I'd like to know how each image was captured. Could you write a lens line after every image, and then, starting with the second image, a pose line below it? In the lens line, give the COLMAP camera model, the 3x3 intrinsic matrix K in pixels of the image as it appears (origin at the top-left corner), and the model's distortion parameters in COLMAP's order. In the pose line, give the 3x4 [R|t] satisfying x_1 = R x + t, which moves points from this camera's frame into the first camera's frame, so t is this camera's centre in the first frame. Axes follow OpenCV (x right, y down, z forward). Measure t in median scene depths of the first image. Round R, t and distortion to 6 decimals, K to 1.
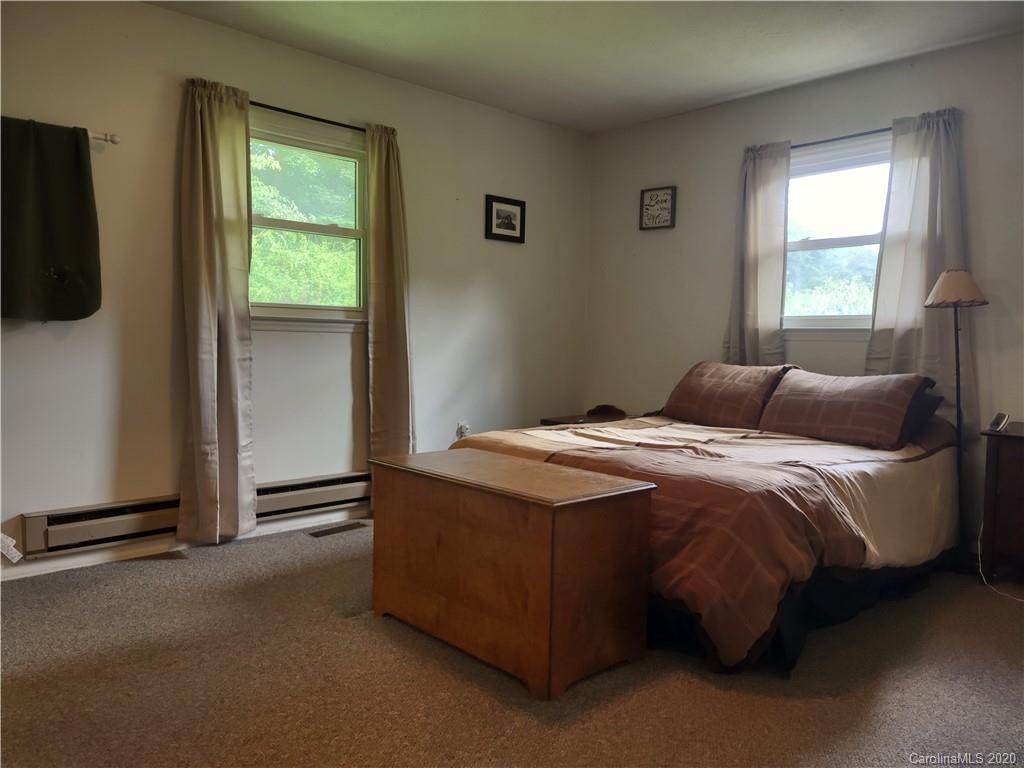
lens RADIAL K [[747.9, 0, 510.1], [0, 747.9, 390.1], [0, 0, 1]] dist [0.087925, -0.063601]
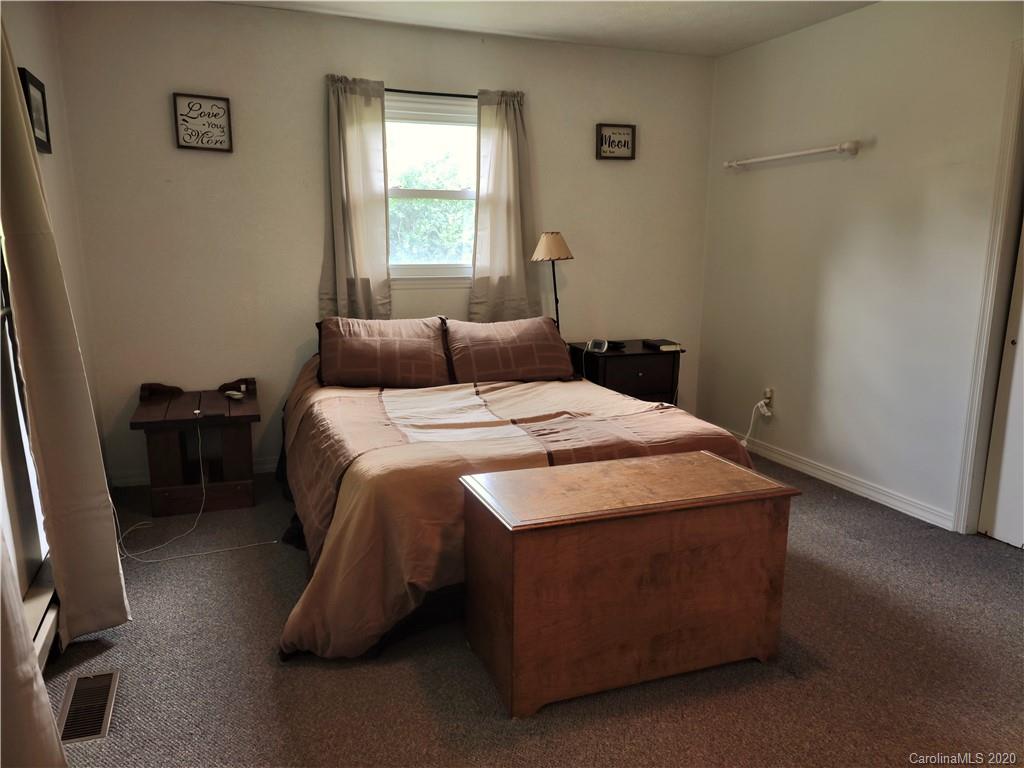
lens RADIAL K [[747.9, 0, 510.1], [0, 747.9, 390.1], [0, 0, 1]] dist [0.087925, -0.063601]
pose [[0.370699, -0.197882, 0.907427, -0.512593], [0.074313, 0.980226, 0.183399, -0.106738], [-0.925775, -0.000552, 0.378074, 0.475554]]
